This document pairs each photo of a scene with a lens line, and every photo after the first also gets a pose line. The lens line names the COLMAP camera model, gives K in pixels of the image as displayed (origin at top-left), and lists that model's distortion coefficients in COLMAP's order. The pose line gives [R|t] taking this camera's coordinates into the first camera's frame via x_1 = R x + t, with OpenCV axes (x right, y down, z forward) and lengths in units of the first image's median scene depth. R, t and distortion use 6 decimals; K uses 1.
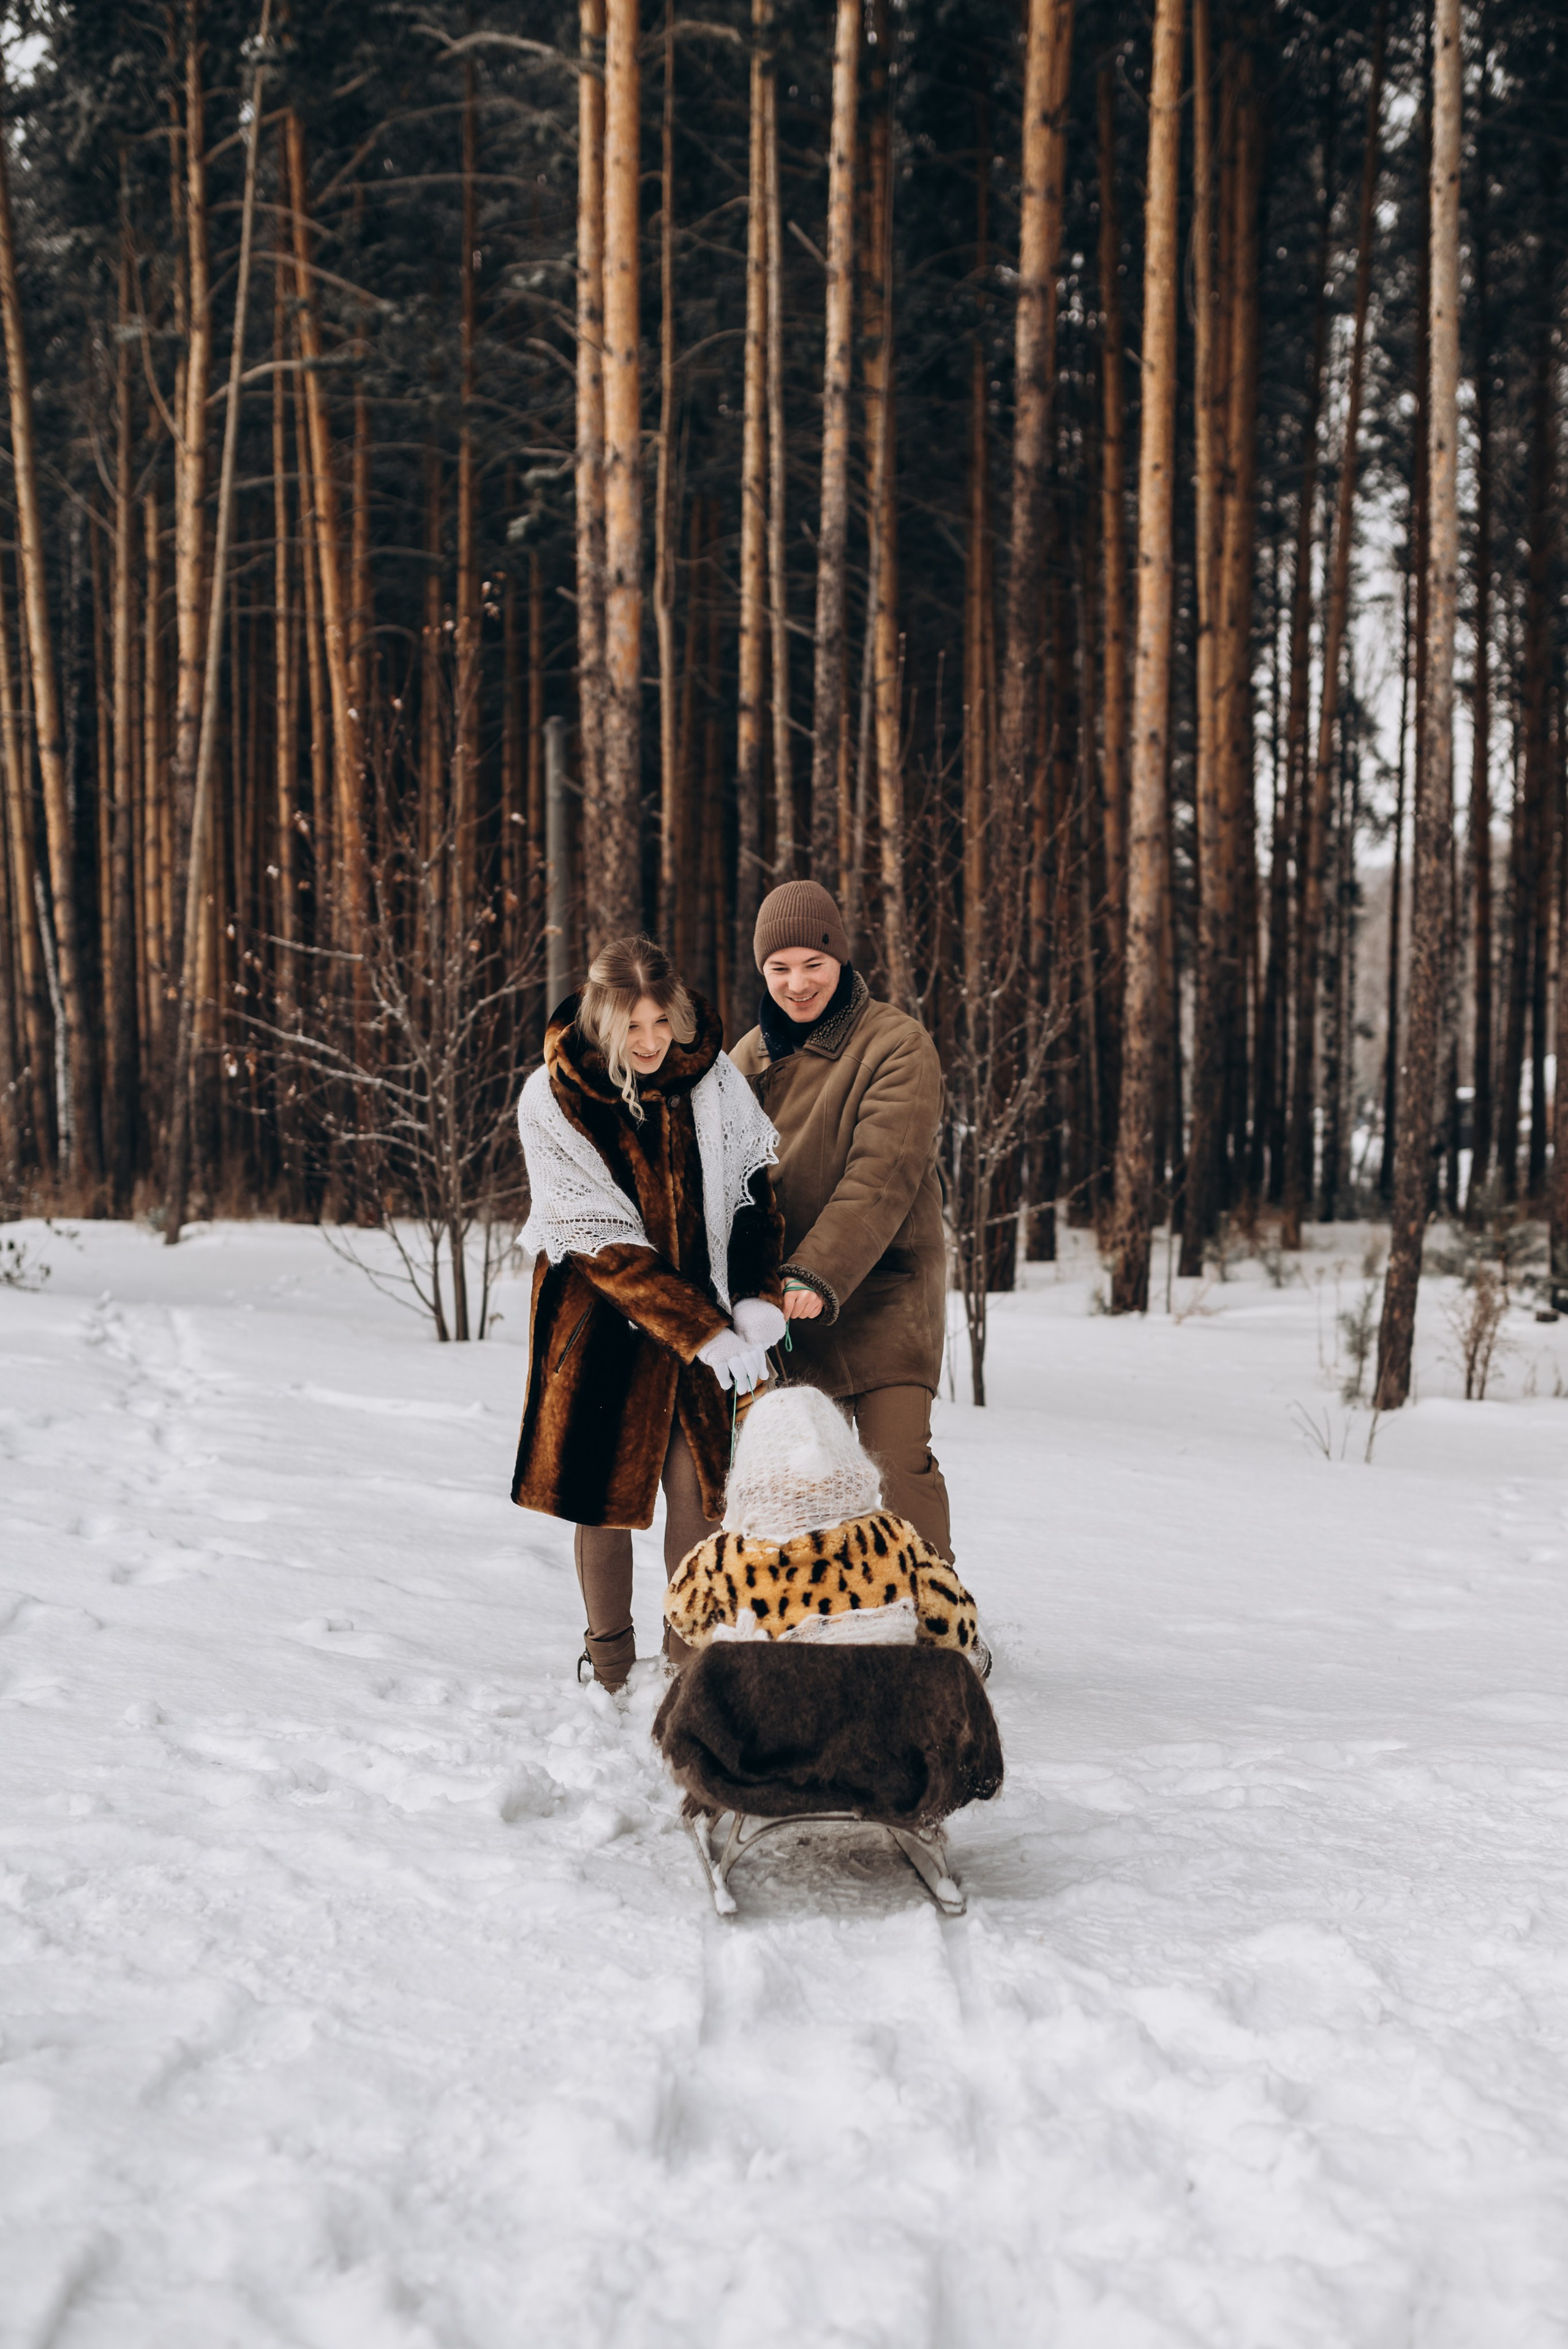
lens RADIAL K [[2409.4, 0, 784.0], [0, 2409.4, 1174.5], [0, 0, 1]] dist [0.005964, 0.030954]
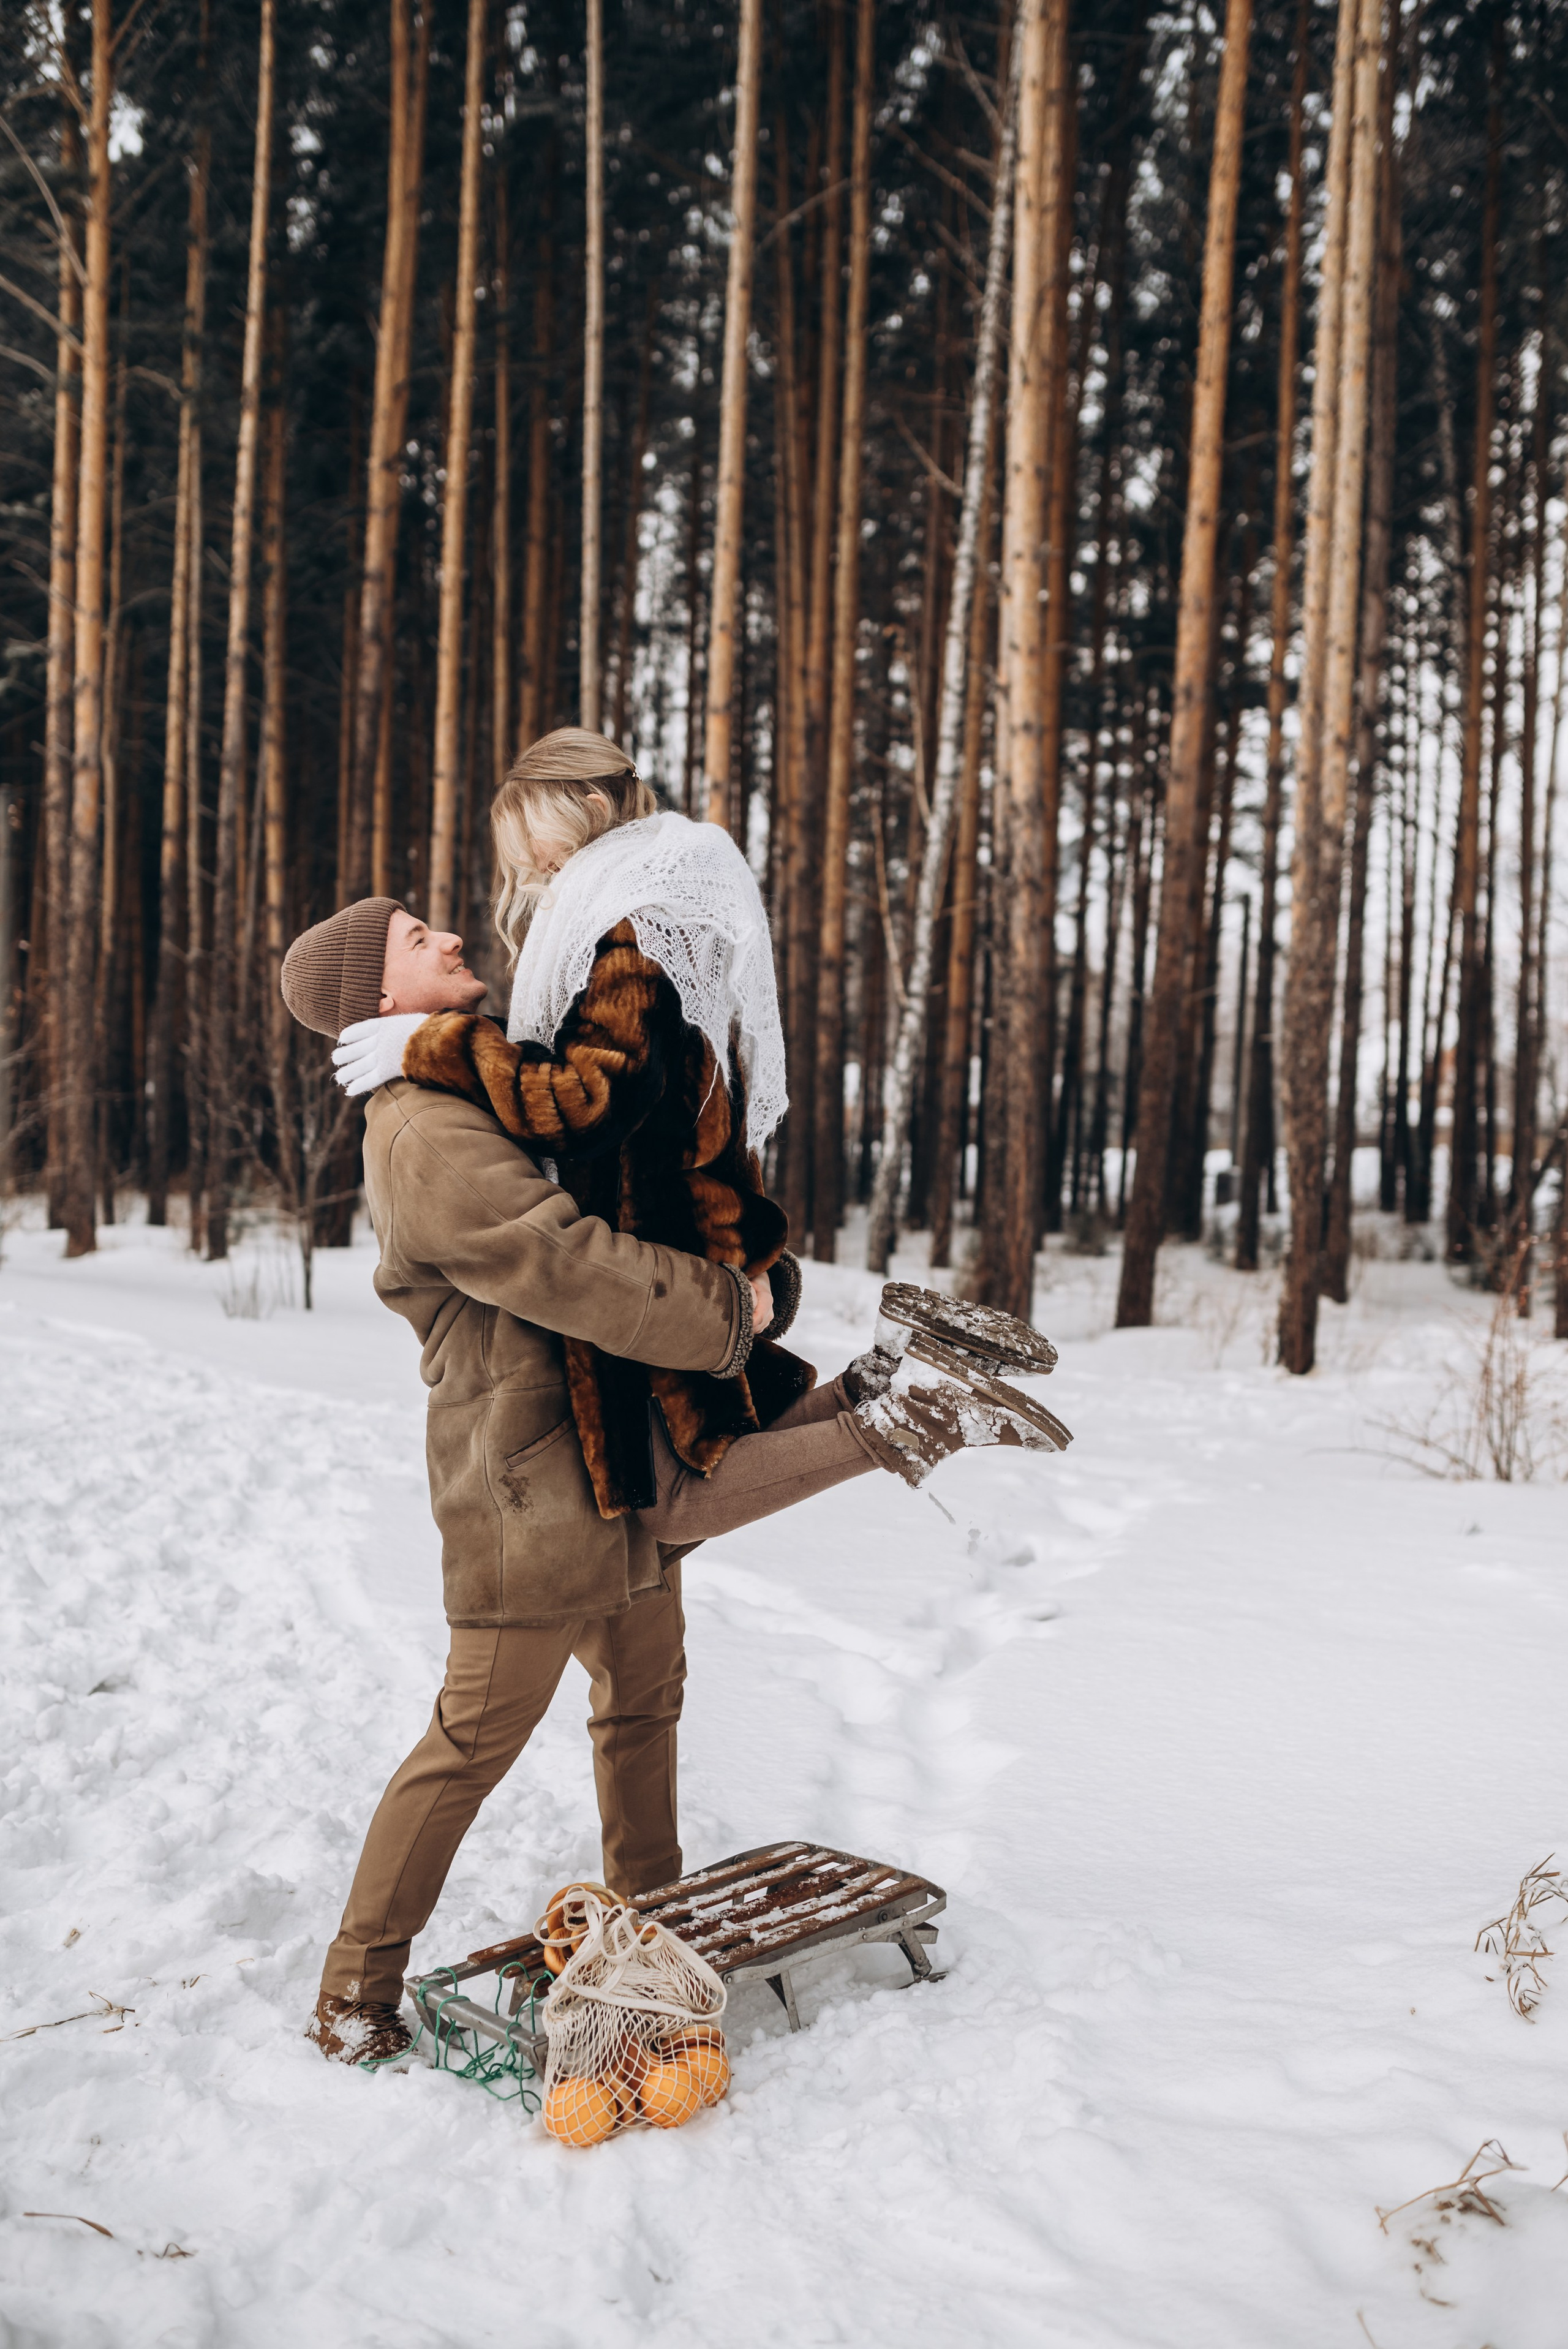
lens RADIAL K [[2409.4, 0, 784.0], [0, 2409.4, 1174.5], [0, 0, 1]] dist [0.005964, 0.030954]
pose [[0.969956, 0.020357, 0.242427, -0.004754], [-0.024051, 0.999635, 0.012289, -0.020381], [-0.242088, -0.017751, 0.970092, -0.479409]]
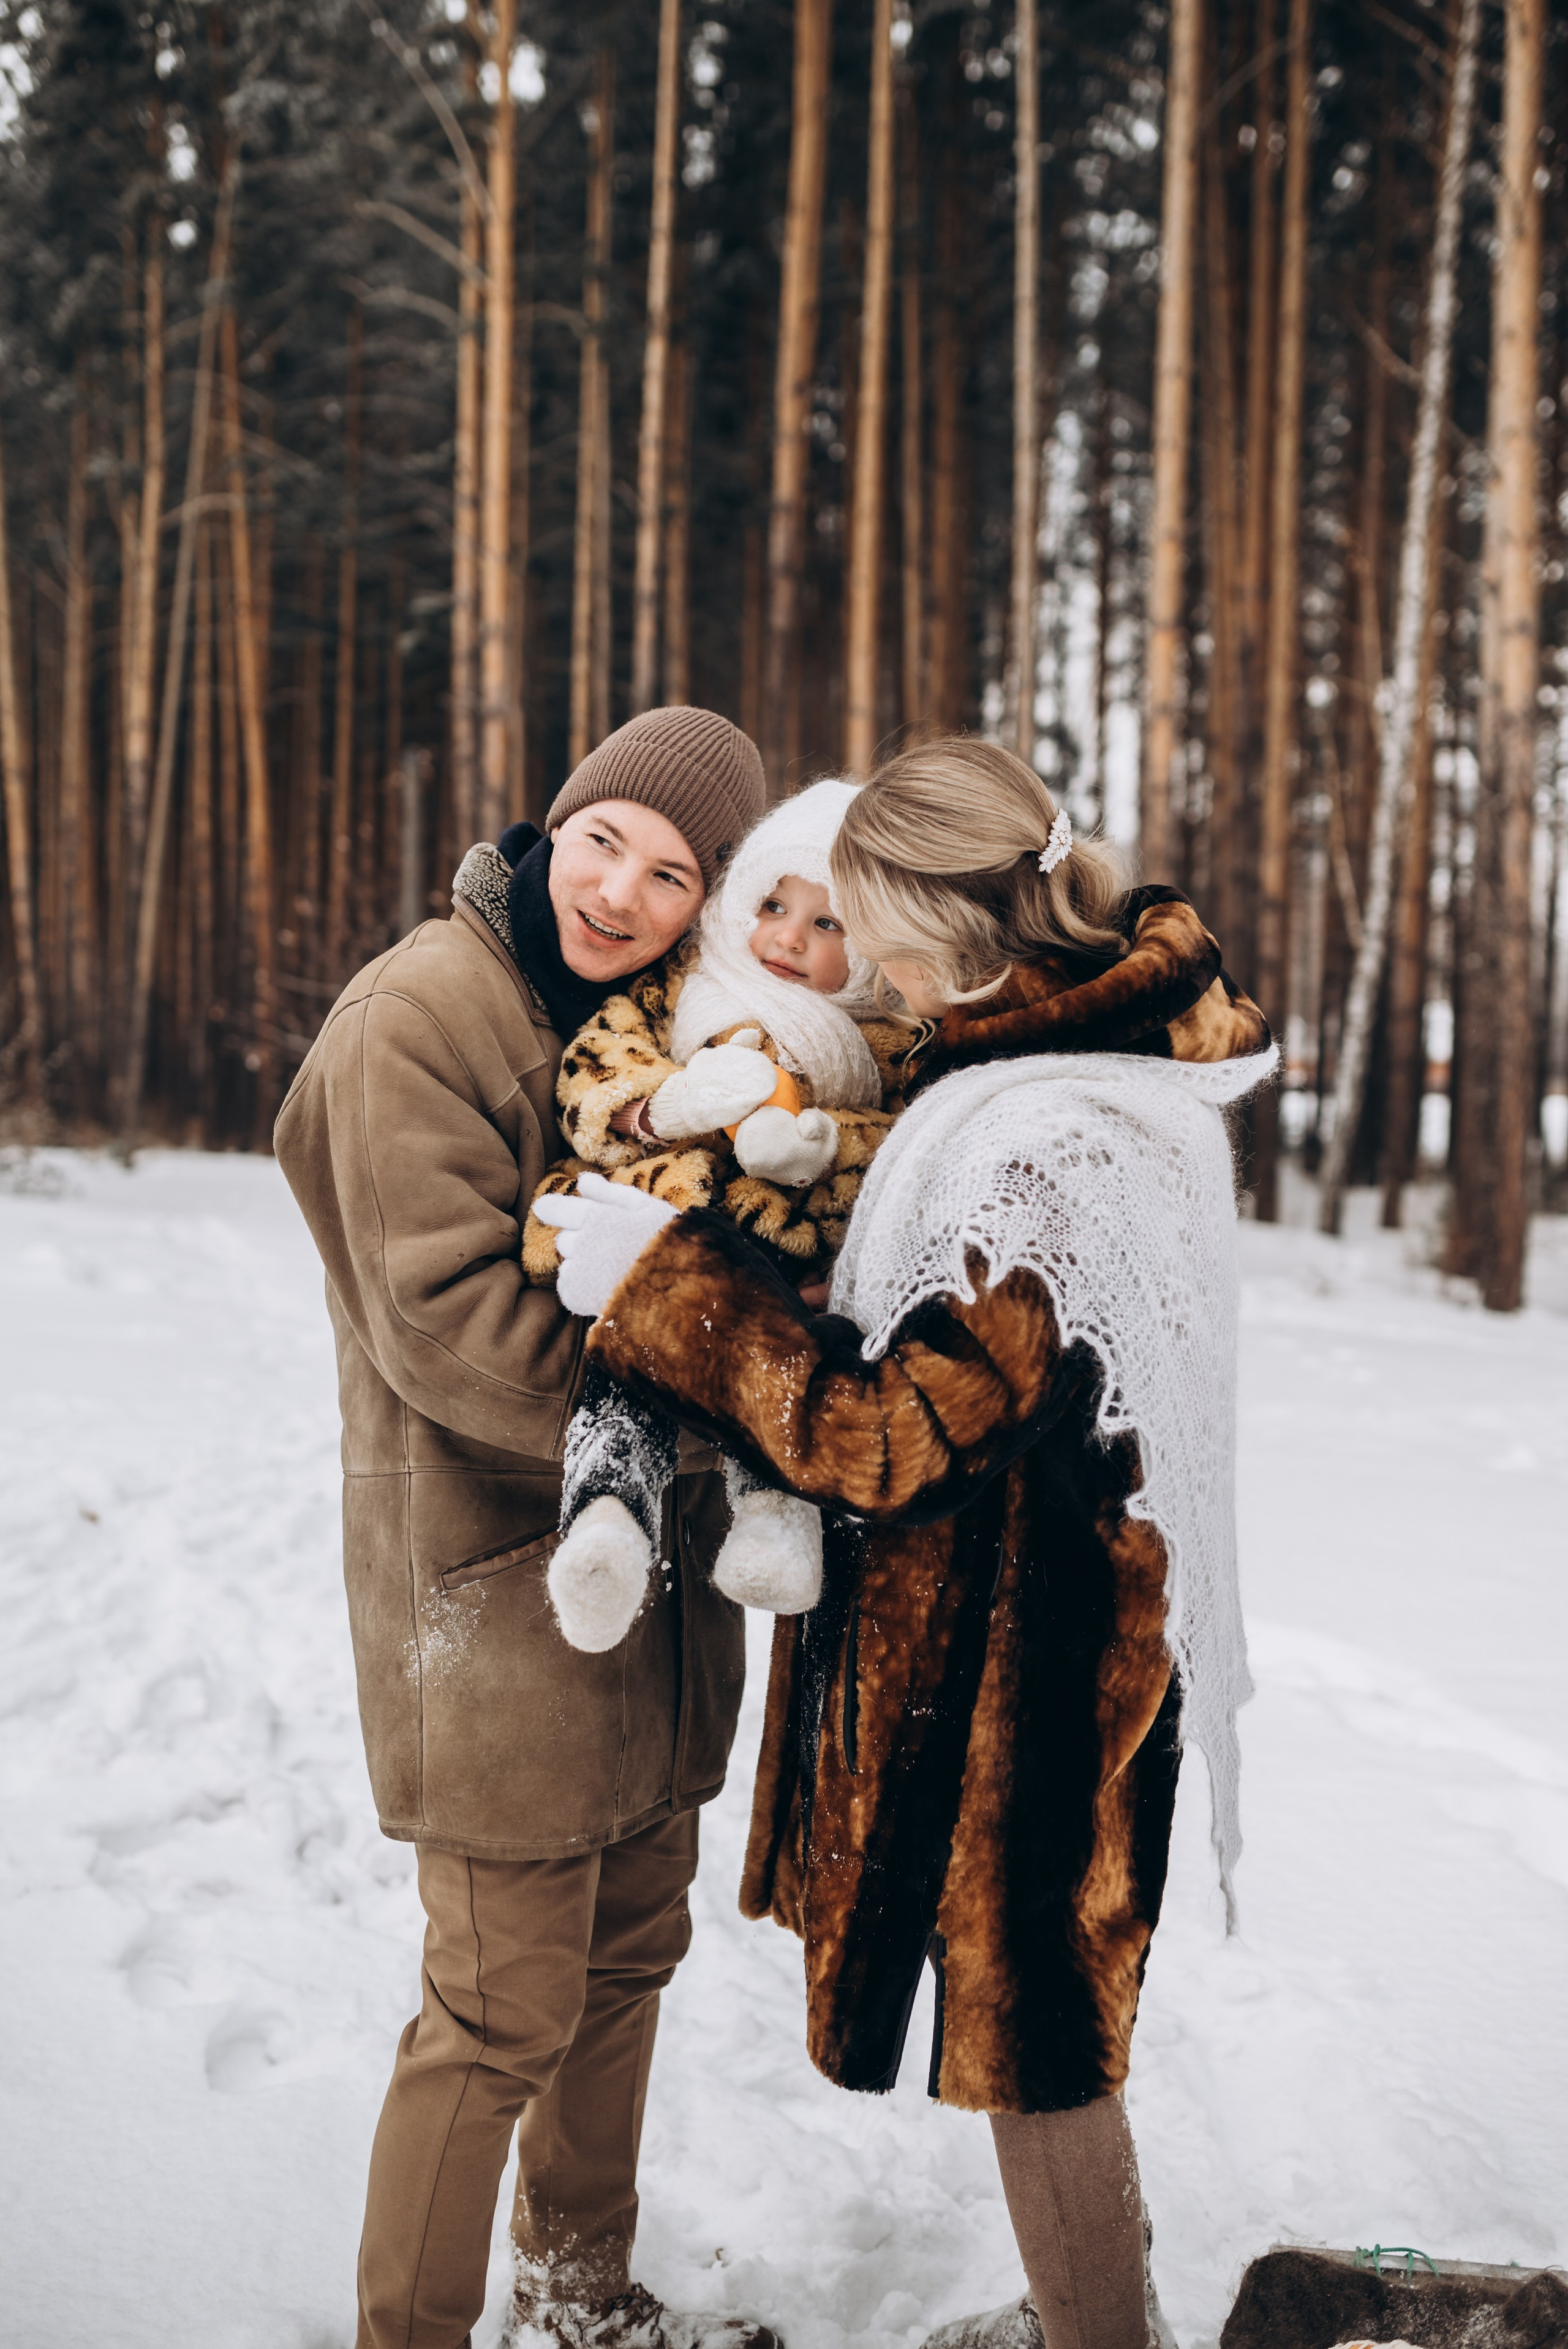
lens RADIAL K [[2409.4, 0, 784.0], [0, 2409.4, 1174.5], [0, 0, 1]] dist [0.005964, 0.030954]
pose [[0.996352, 0.011228, 0.084599, -0.012521], [-0.014151, 0.999321, 0.034027, -0.020633], [-0.084159, -0.035100, 0.995834, -0.401132]]
